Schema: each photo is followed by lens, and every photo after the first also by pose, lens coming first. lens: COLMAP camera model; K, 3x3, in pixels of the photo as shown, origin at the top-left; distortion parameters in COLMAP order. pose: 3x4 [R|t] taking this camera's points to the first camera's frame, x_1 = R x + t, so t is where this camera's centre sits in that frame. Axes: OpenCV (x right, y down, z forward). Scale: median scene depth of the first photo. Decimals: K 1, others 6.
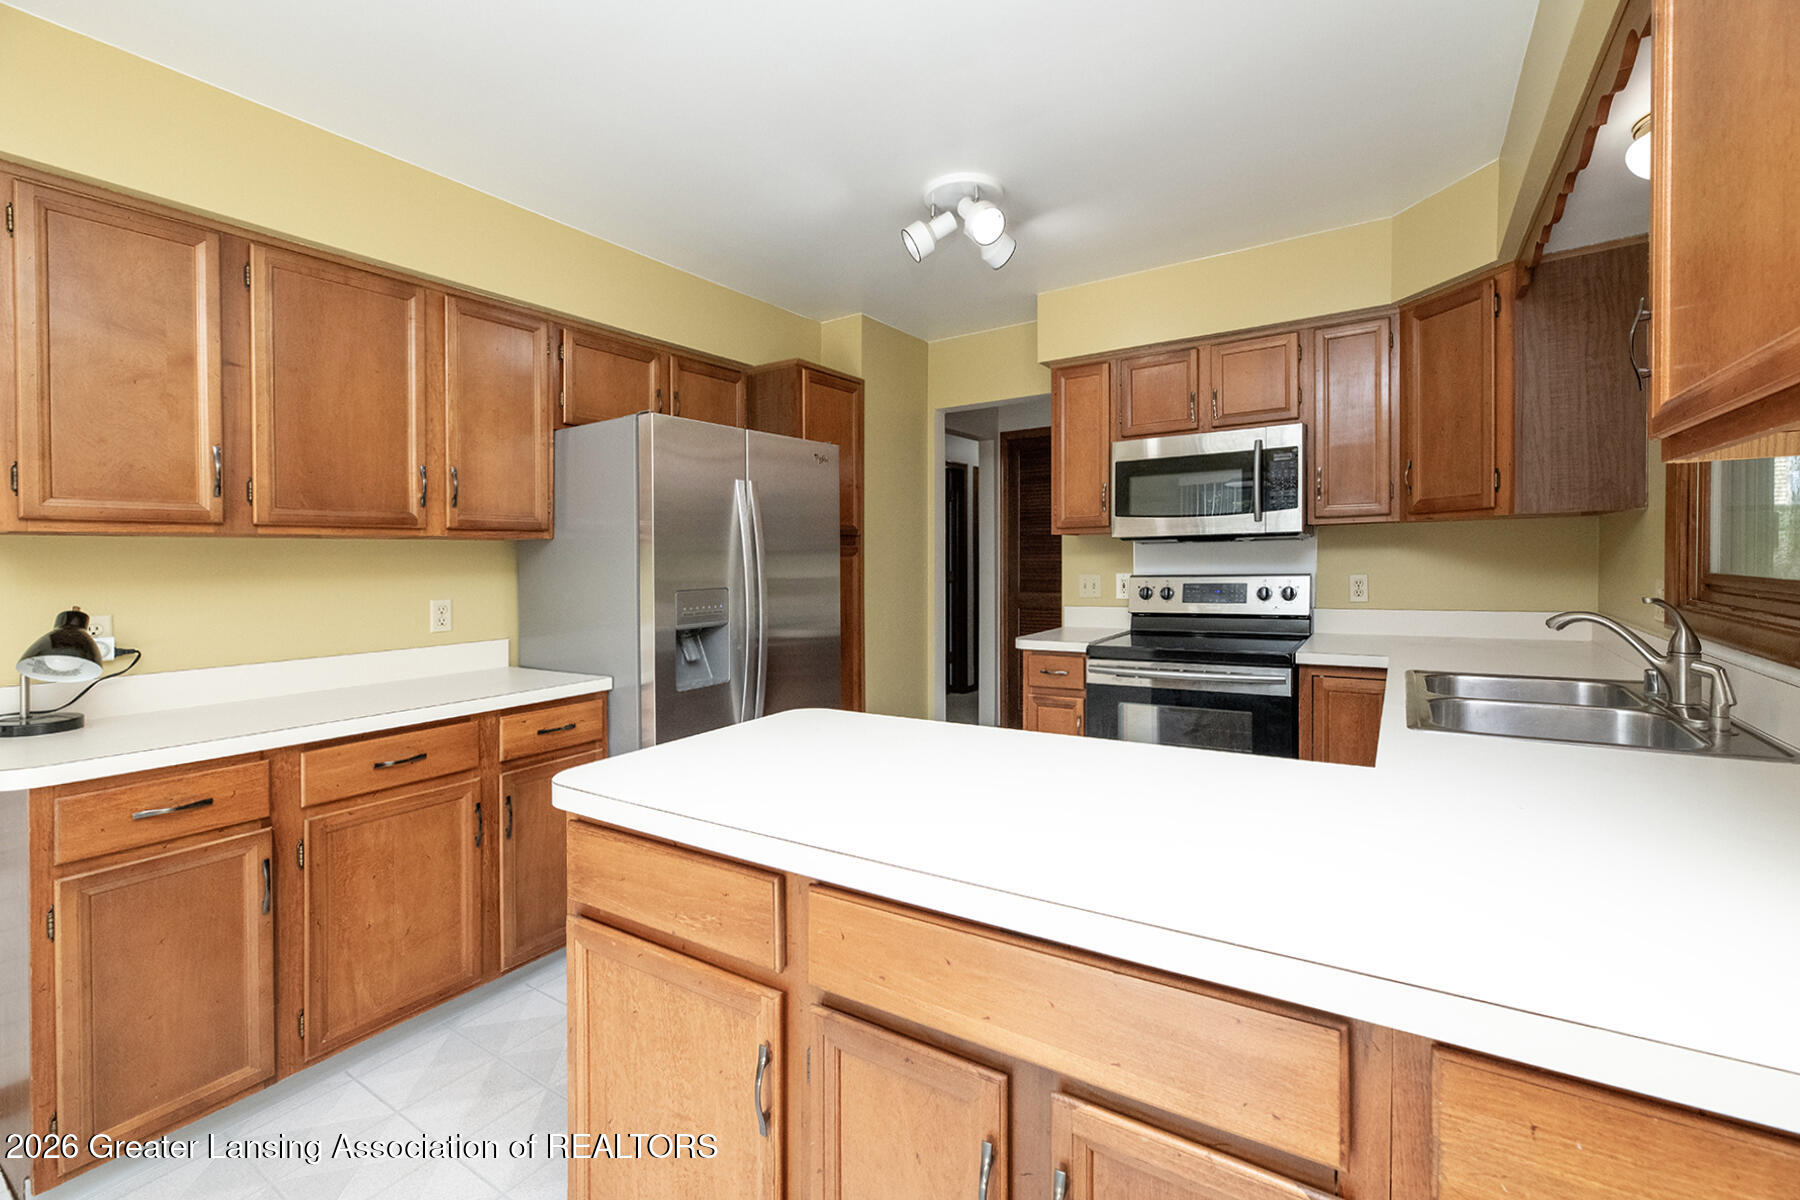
lens RADIAL K [[758.3, 0, 900.0], [0, 758.3, 600.0], [0, 0, 1]] dist [0.000673, 0.000196]
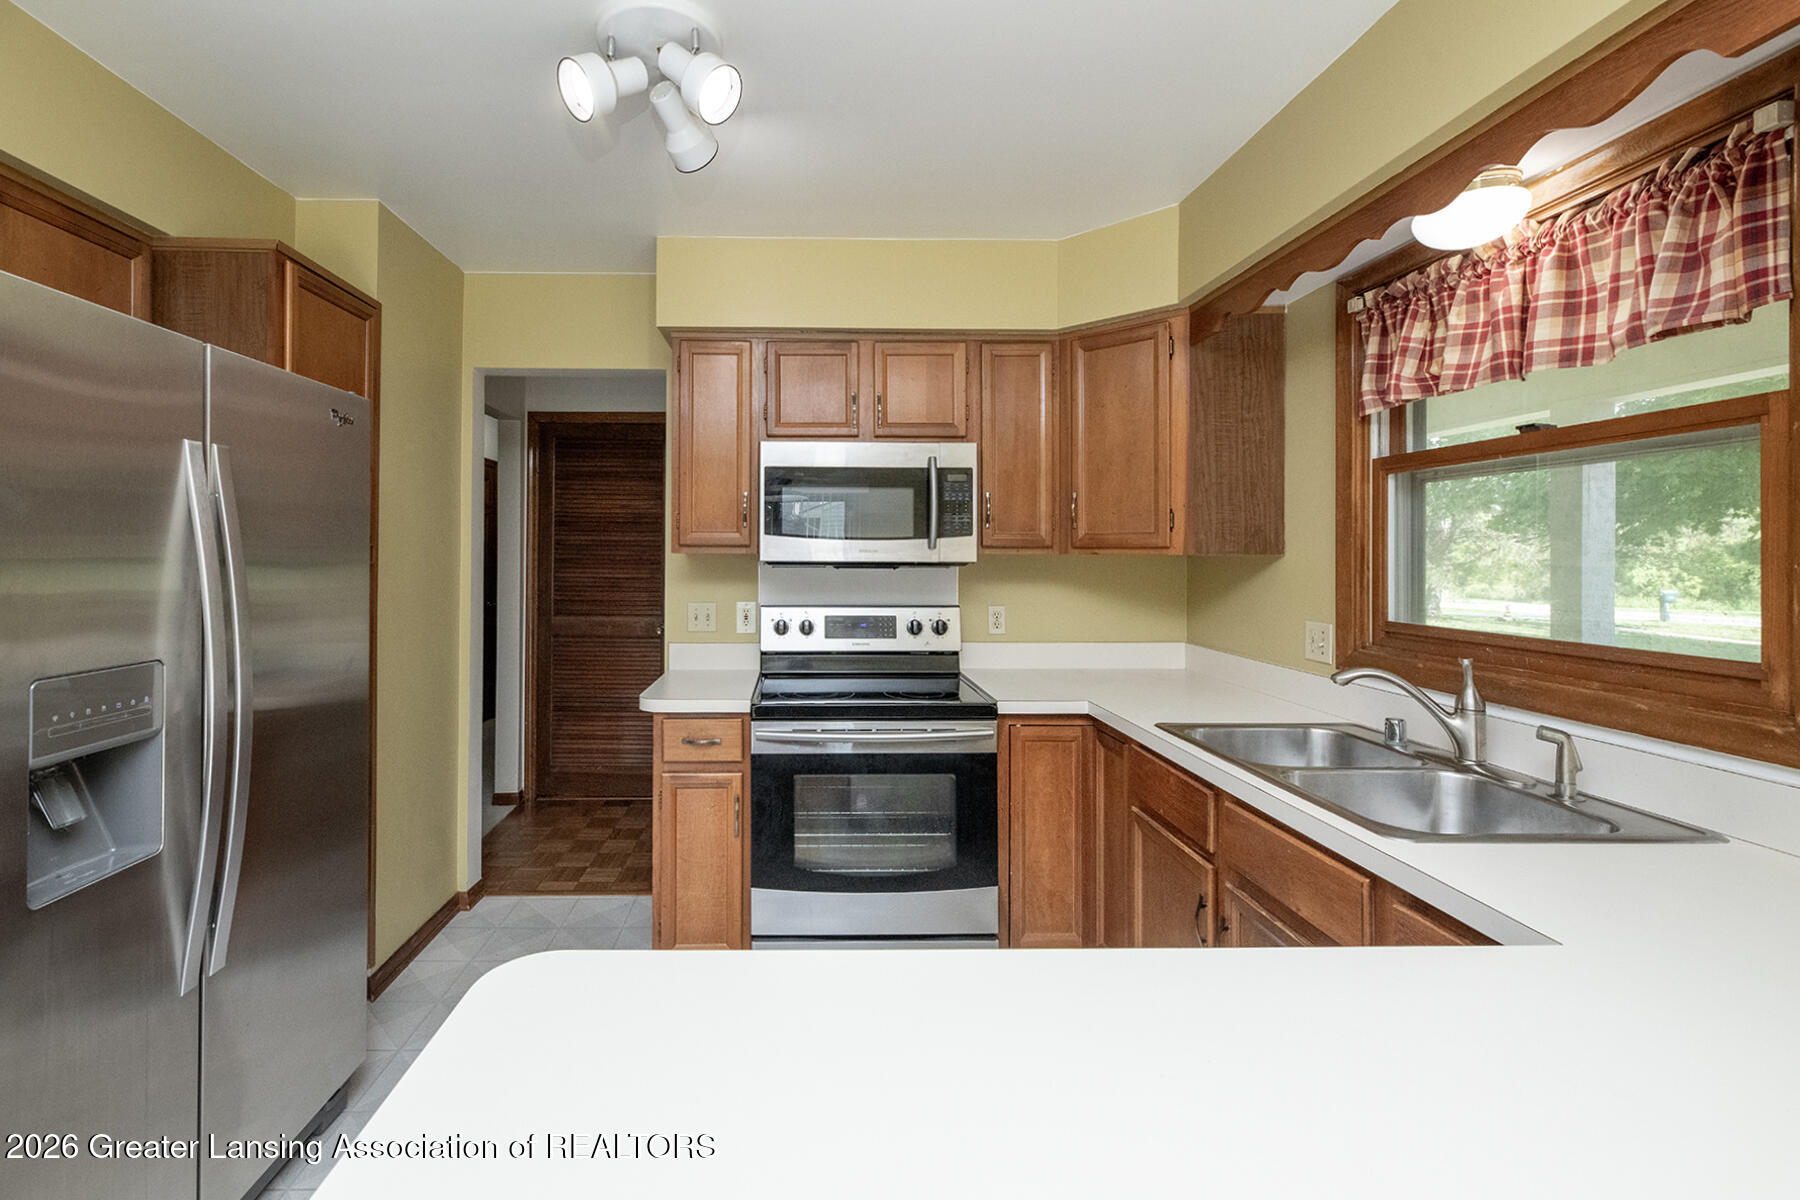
lens RADIAL K [[840.6, 0, 900.3], [0, 840.6, 586.8], [0, 0, 1]] dist [0.002829, 0.001035]
pose [[0.827050, 0.007818, 0.562075, -0.100135], [0.010799, 0.999498, -0.029793, -0.029605], [-0.562025, 0.030710, 0.826550, 0.206492]]
